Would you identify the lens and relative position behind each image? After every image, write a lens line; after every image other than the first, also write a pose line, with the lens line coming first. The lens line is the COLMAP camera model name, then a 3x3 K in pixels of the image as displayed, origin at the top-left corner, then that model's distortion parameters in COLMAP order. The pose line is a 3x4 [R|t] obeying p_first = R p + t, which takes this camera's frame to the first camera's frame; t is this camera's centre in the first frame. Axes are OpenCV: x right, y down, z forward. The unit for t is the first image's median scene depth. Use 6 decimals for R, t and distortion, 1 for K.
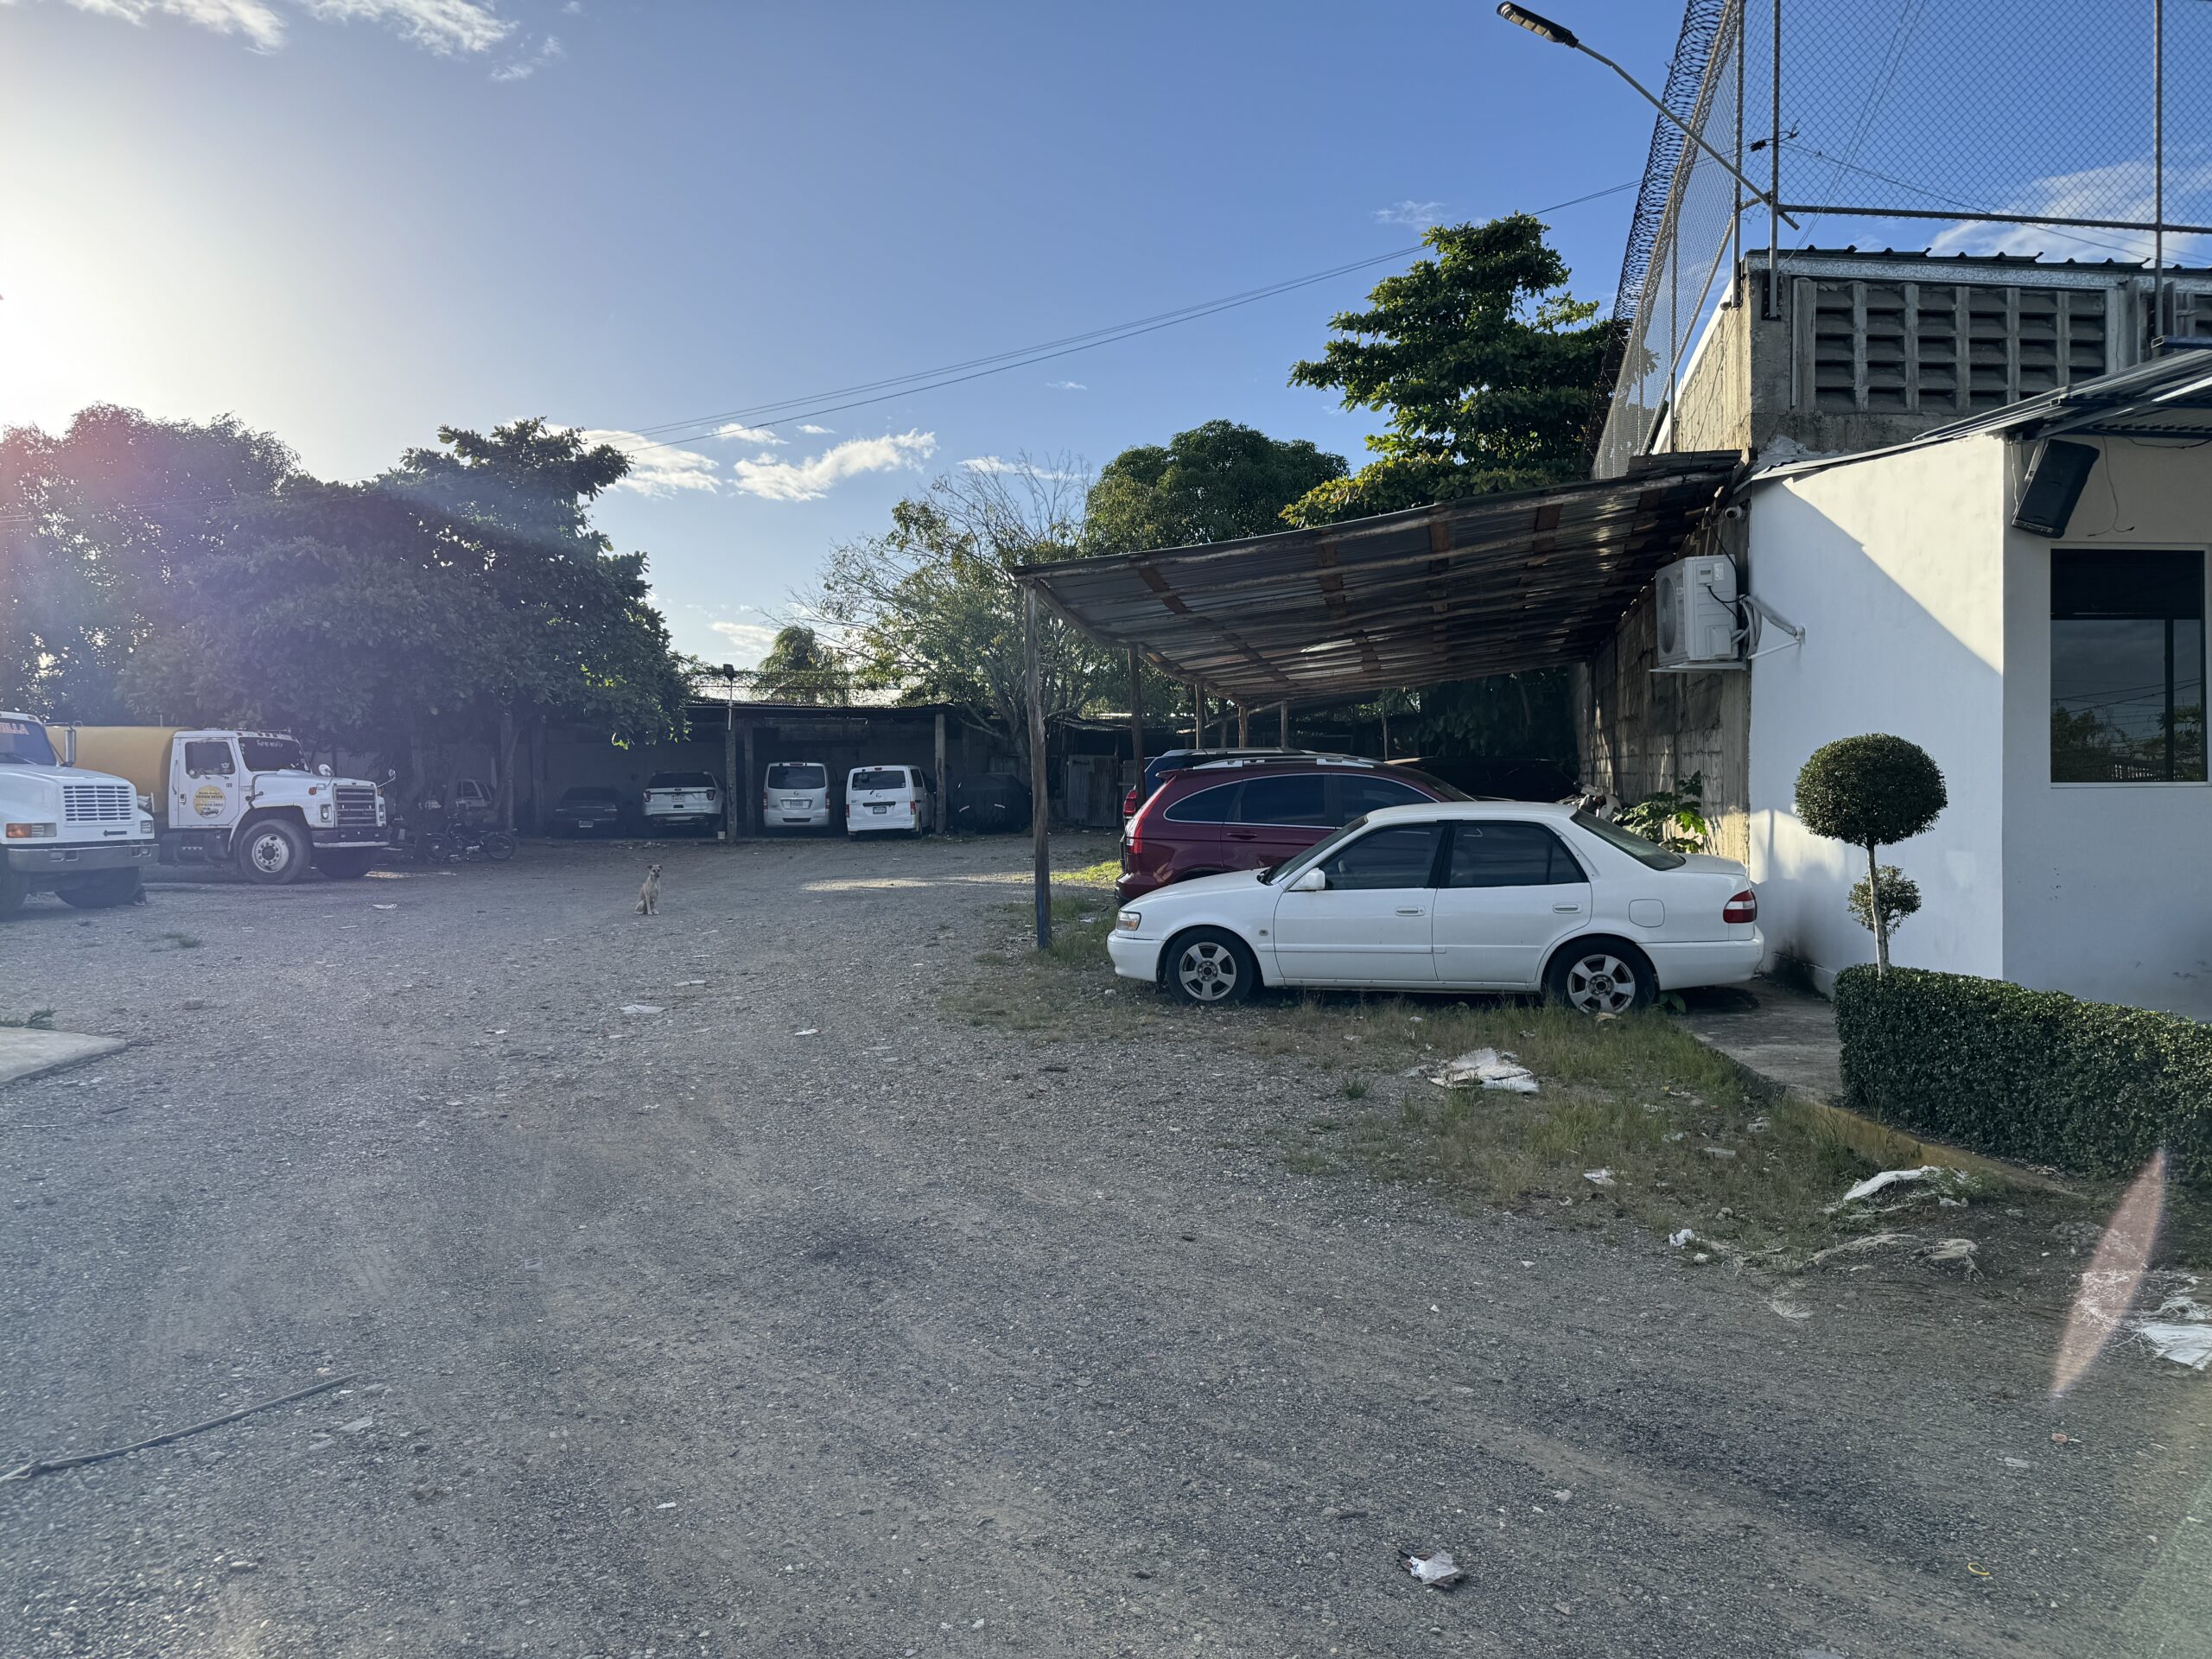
lens RADIAL K [[1543.5, 0, 1129.7], [0, 1543.5, 856.3], [0, 0, 1]] dist [0.047618, -0.047087]
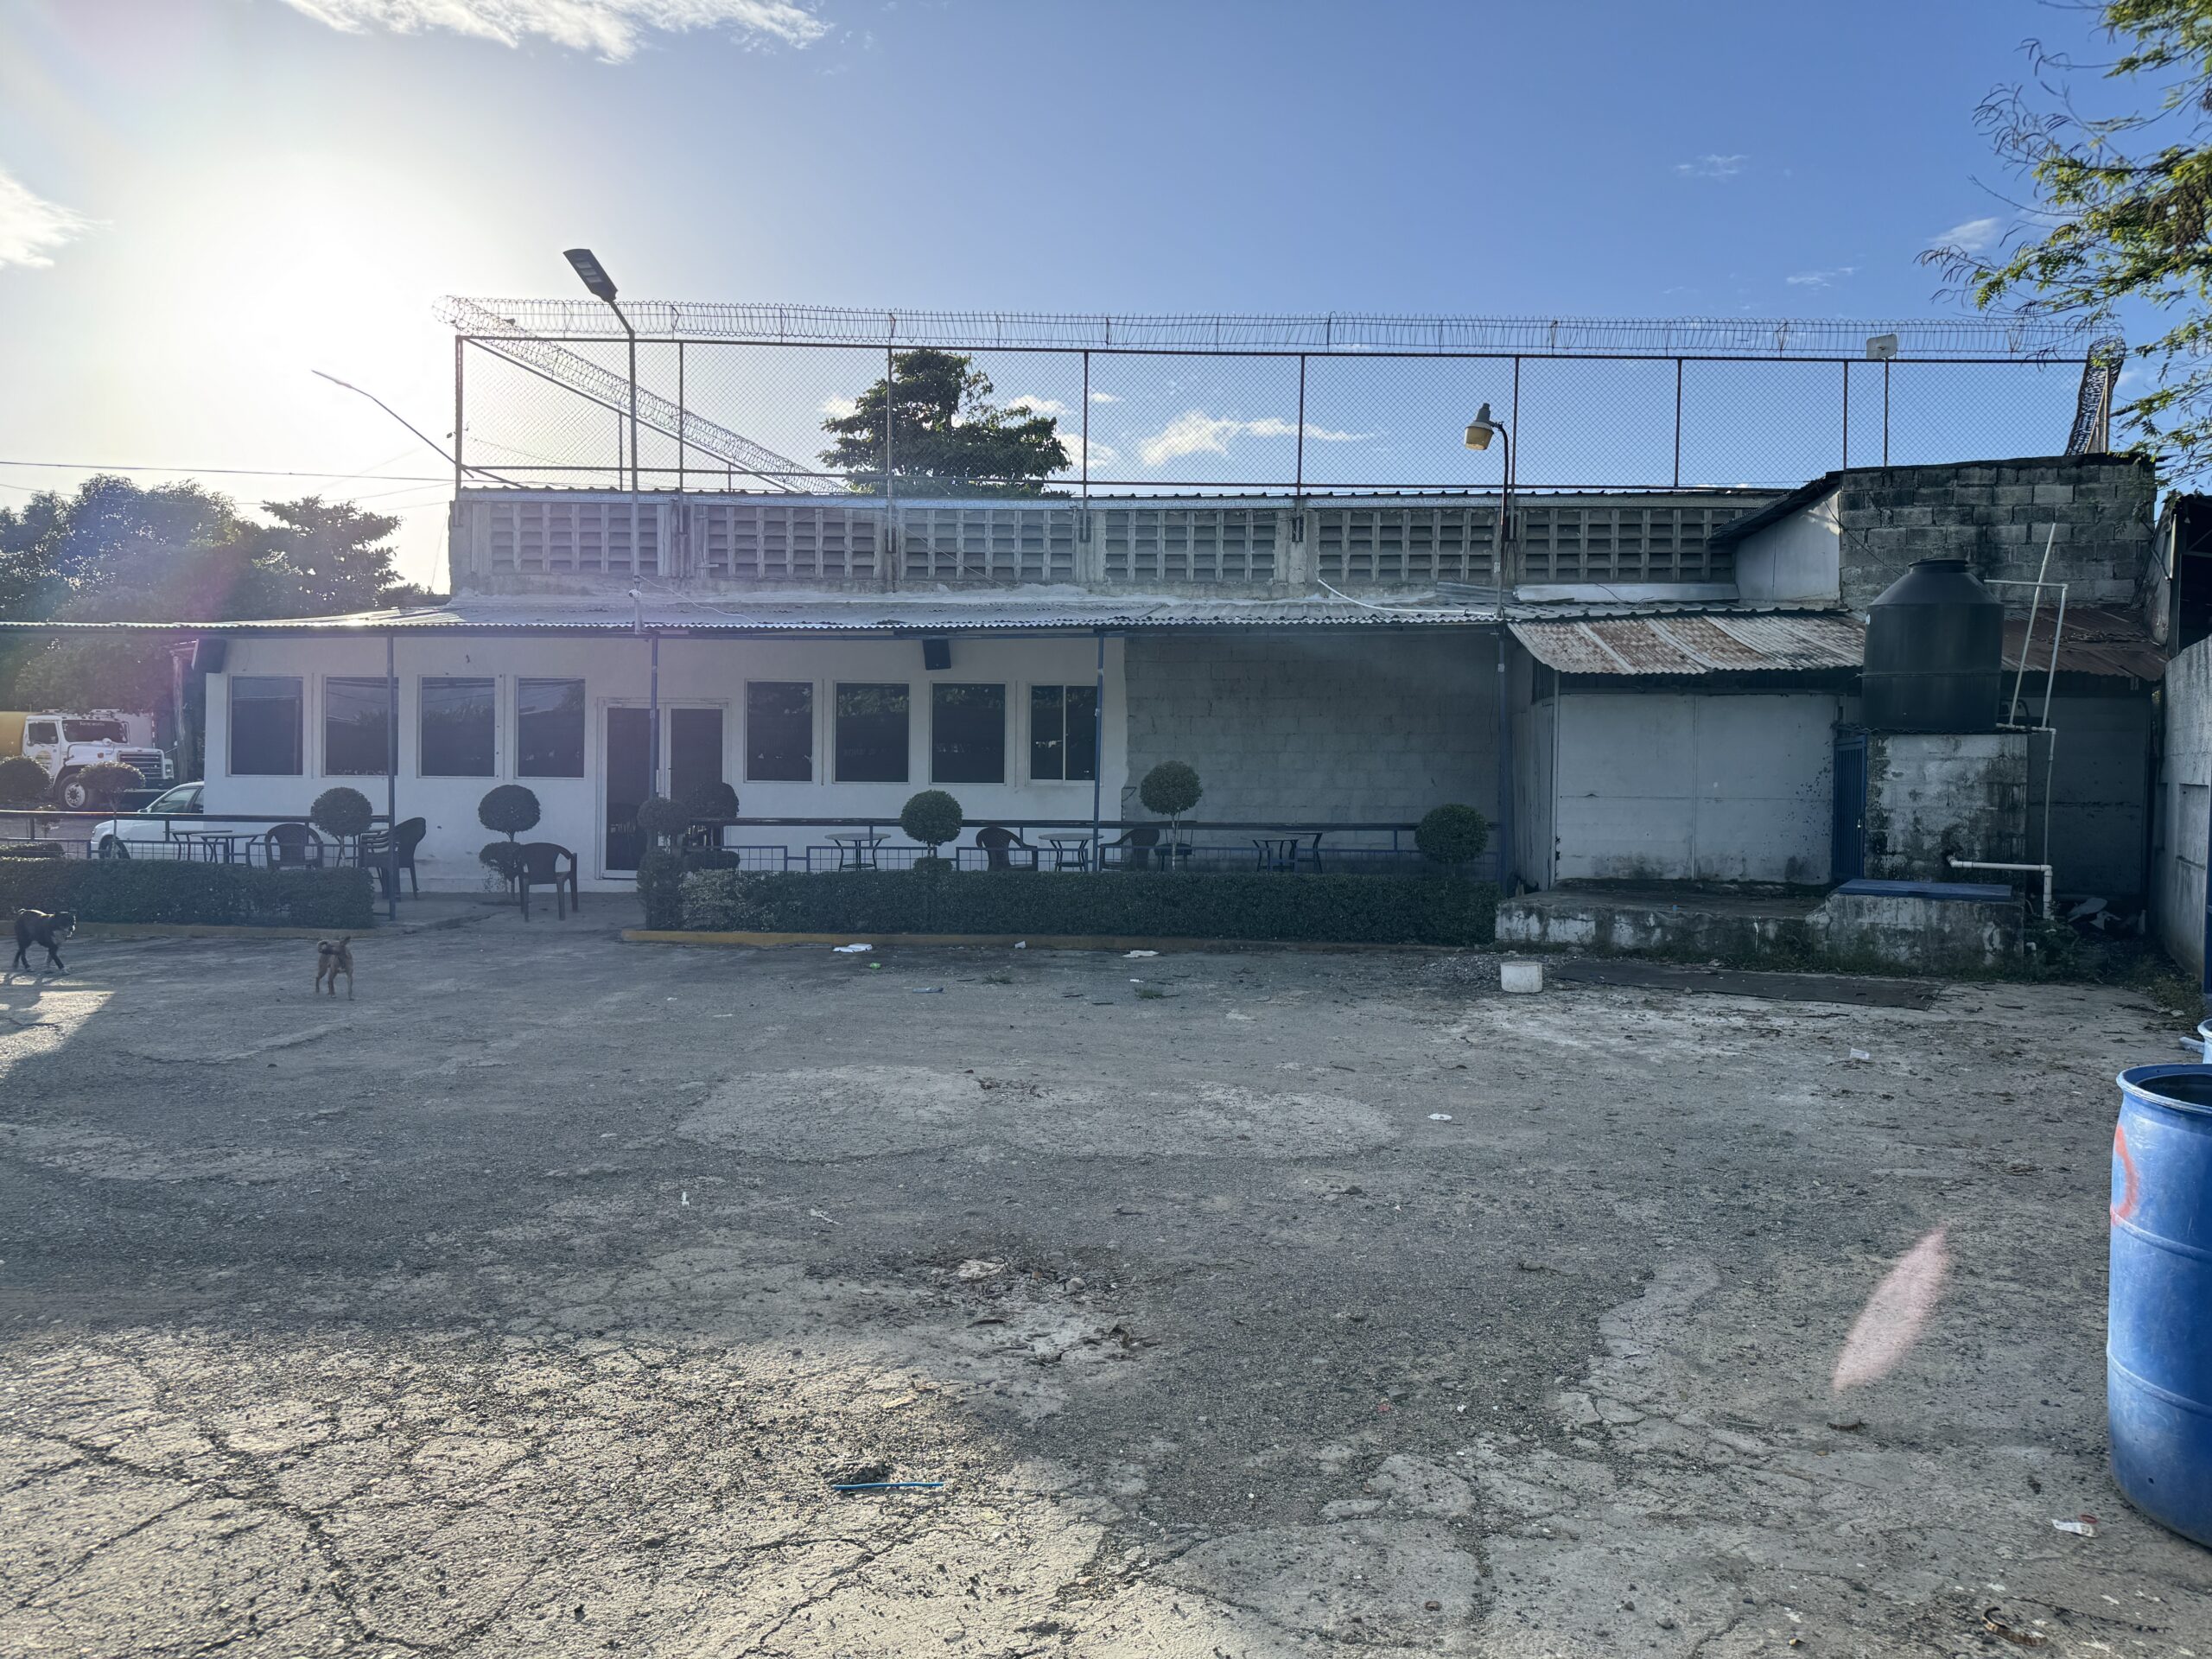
lens RADIAL K [[1543.5, 0, 1150.3], [0, 1543.5, 805.6], [0, 0, 1]] dist [0.047618, -0.047087]
pose [[0.985235, 0.022739, -0.169692, 0.757958], [-0.023978, 0.999699, -0.005257, -0.008893], [0.169521, 0.009248, 0.985483, -0.341126]]
